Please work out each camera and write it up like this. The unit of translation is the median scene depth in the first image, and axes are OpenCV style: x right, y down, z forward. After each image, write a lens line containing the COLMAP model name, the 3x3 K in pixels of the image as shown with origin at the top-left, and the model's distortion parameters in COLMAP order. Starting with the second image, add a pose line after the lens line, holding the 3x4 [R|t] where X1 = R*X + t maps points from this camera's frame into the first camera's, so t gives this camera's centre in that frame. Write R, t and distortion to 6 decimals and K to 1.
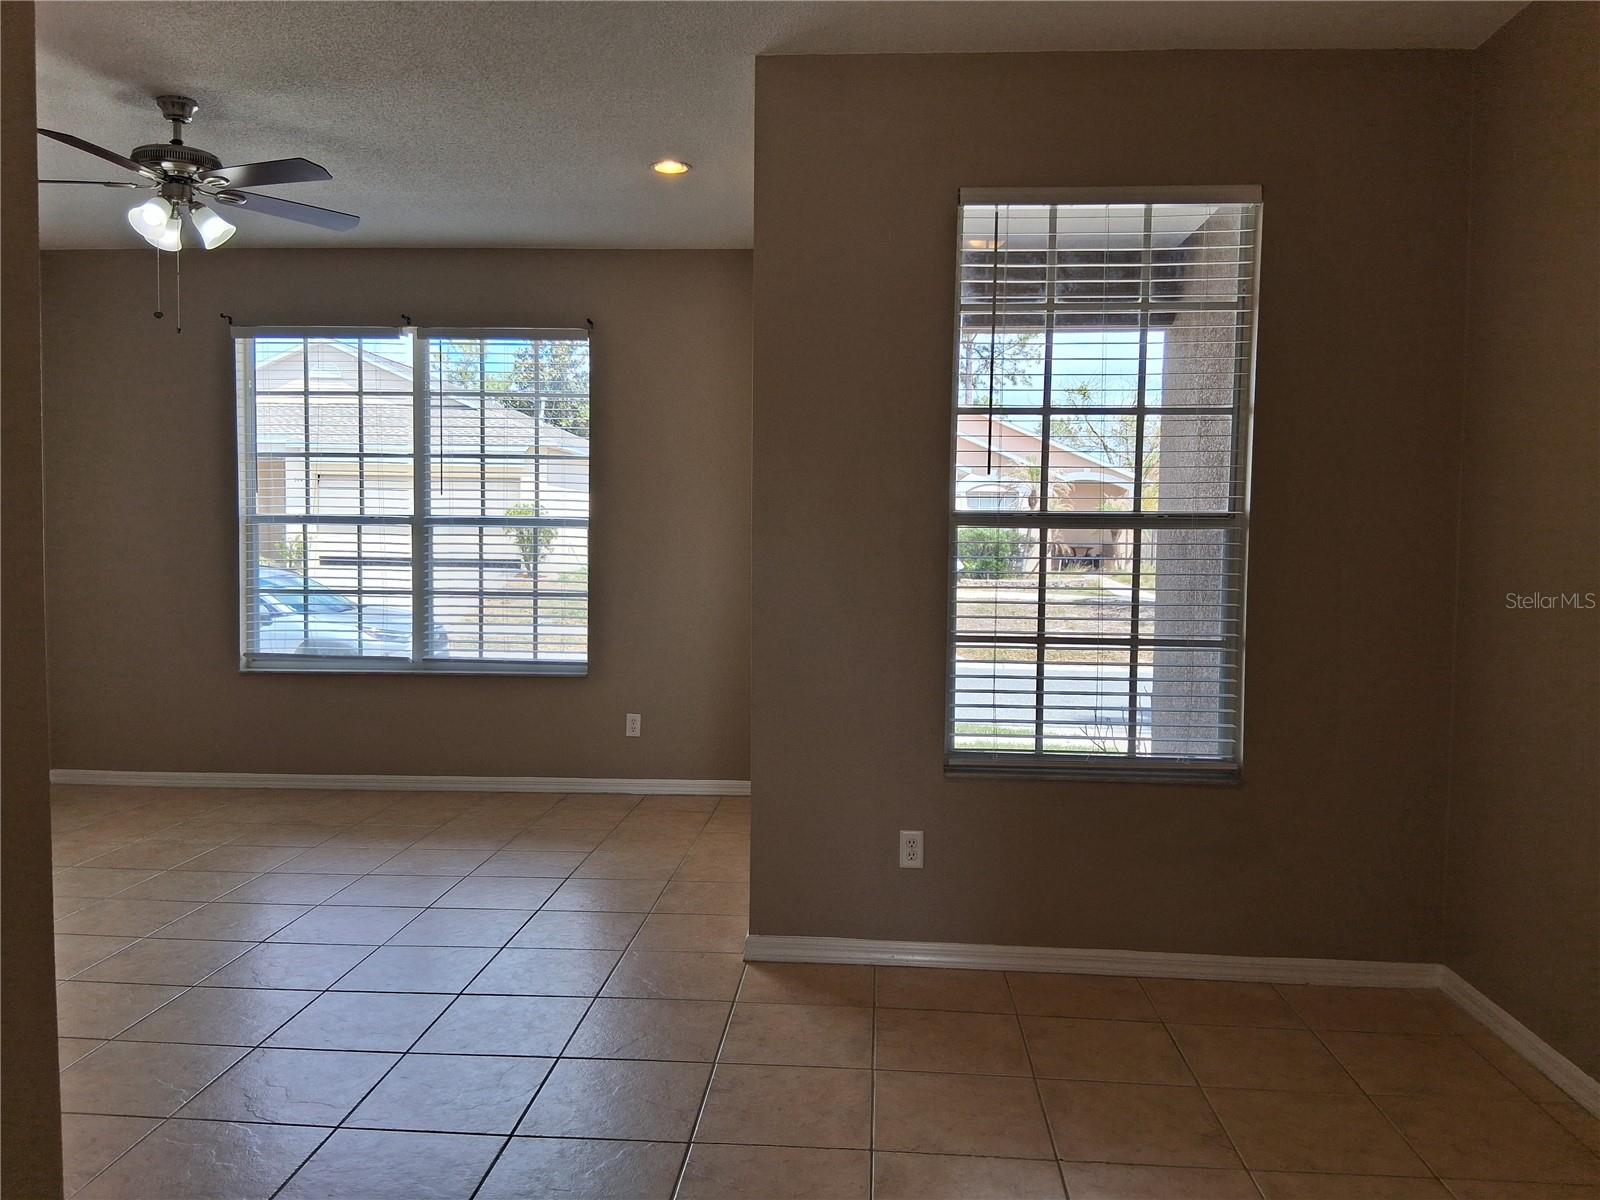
lens RADIAL K [[1204.2, 0, 796.4], [0, 1204.2, 592.3], [0, 0, 1]] dist [0.121723, -0.185696]
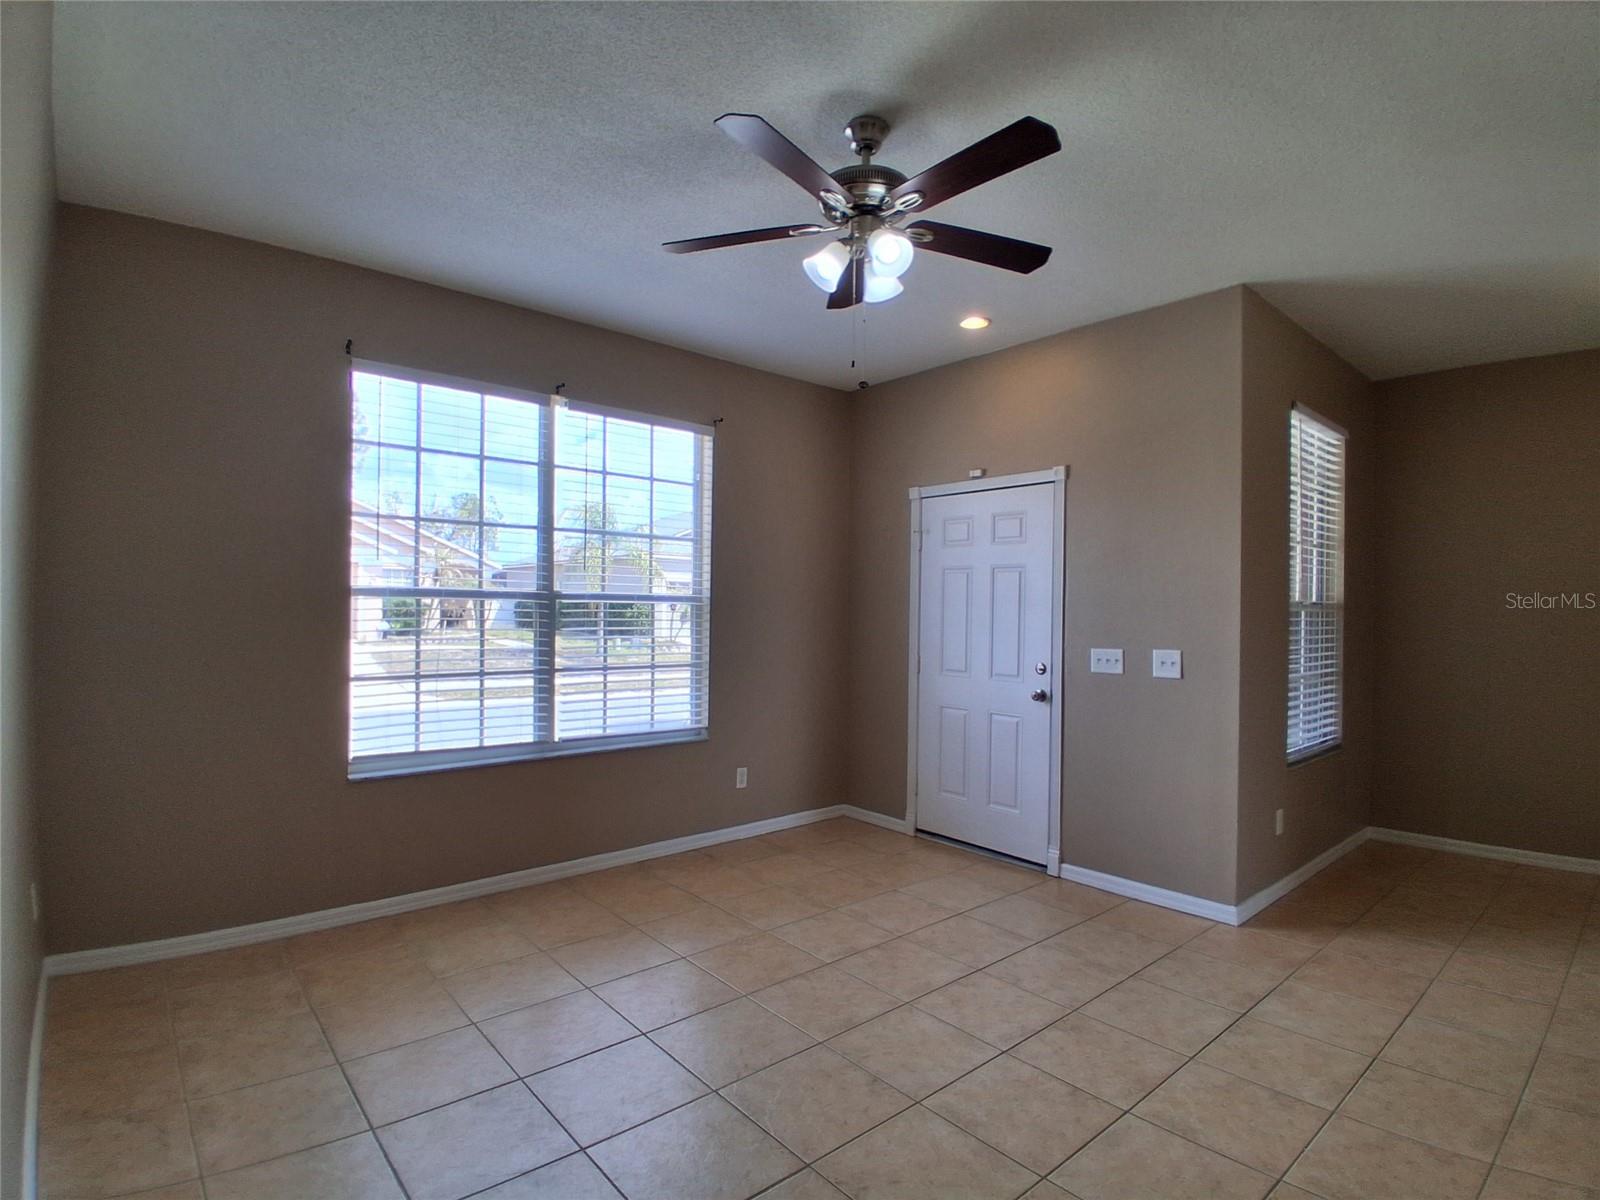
lens RADIAL K [[800.7, 0, 807.8], [0, 800.7, 608.2], [0, 0, 1]] dist [0.006578, -0.047790]
pose [[0.700780, 0.001179, 0.713376, -0.611257], [0.028238, 0.999169, -0.029391, -0.024812], [-0.712818, 0.040741, 0.700164, 0.422929]]
